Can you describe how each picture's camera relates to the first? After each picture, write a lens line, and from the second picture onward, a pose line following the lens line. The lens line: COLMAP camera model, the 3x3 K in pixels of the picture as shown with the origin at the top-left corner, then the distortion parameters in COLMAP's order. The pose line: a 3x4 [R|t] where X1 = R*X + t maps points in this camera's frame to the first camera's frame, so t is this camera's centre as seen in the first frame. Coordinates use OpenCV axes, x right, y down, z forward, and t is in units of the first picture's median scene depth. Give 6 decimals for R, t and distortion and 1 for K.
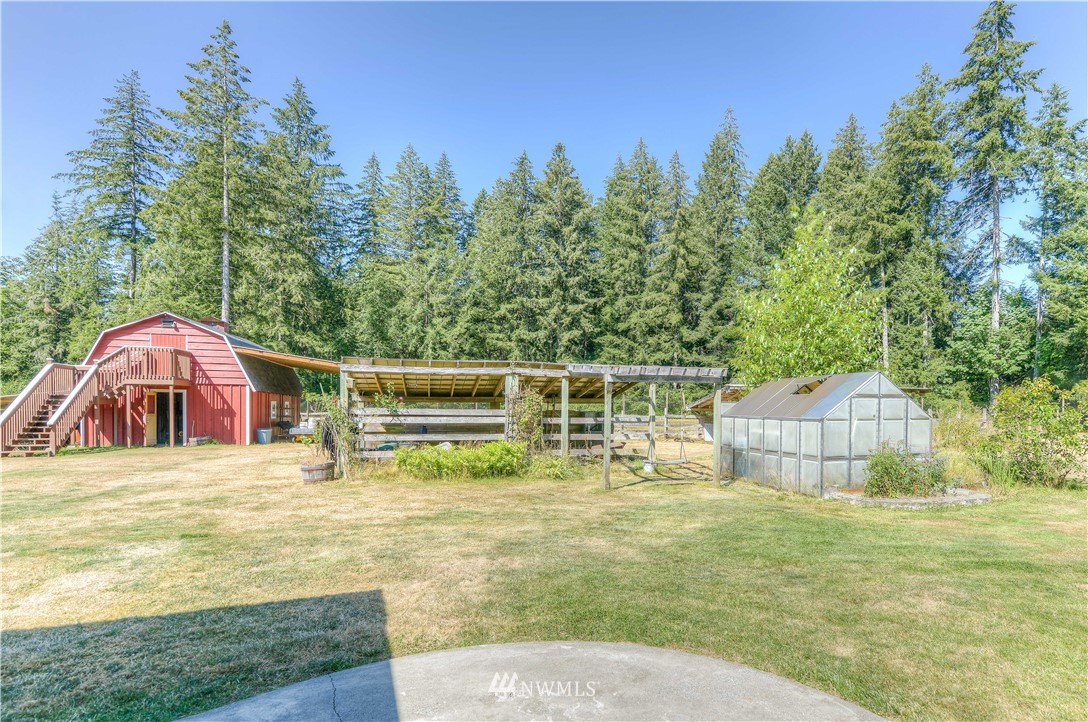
lens RADIAL K [[558.2, 0, 609.6], [0, 558.2, 418.0], [0, 0, 1]] dist [-0.000667, -0.000224]
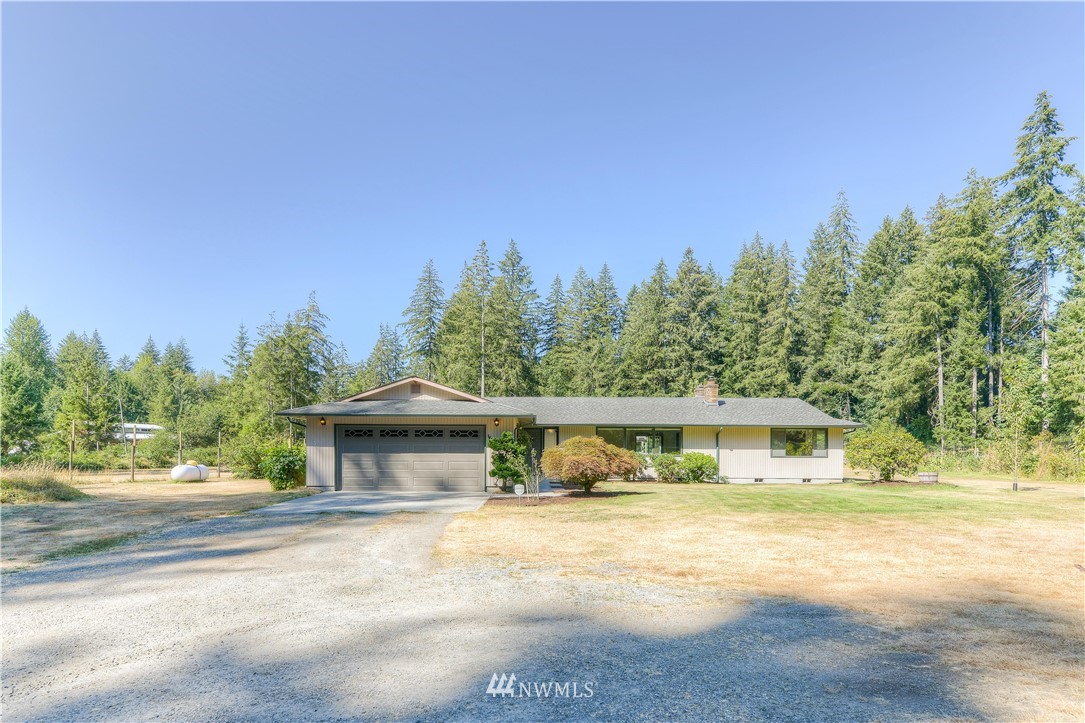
lens RADIAL K [[591.4, 0, 536.8], [0, 591.4, 454.7], [0, 0, 1]] dist [0.004344, 0.000471]
pose [[0.908086, -0.004284, -0.418761, 0.173573], [-0.001675, 0.999903, -0.013861, 0.011310], [0.418779, 0.013288, 0.907991, -0.419276]]
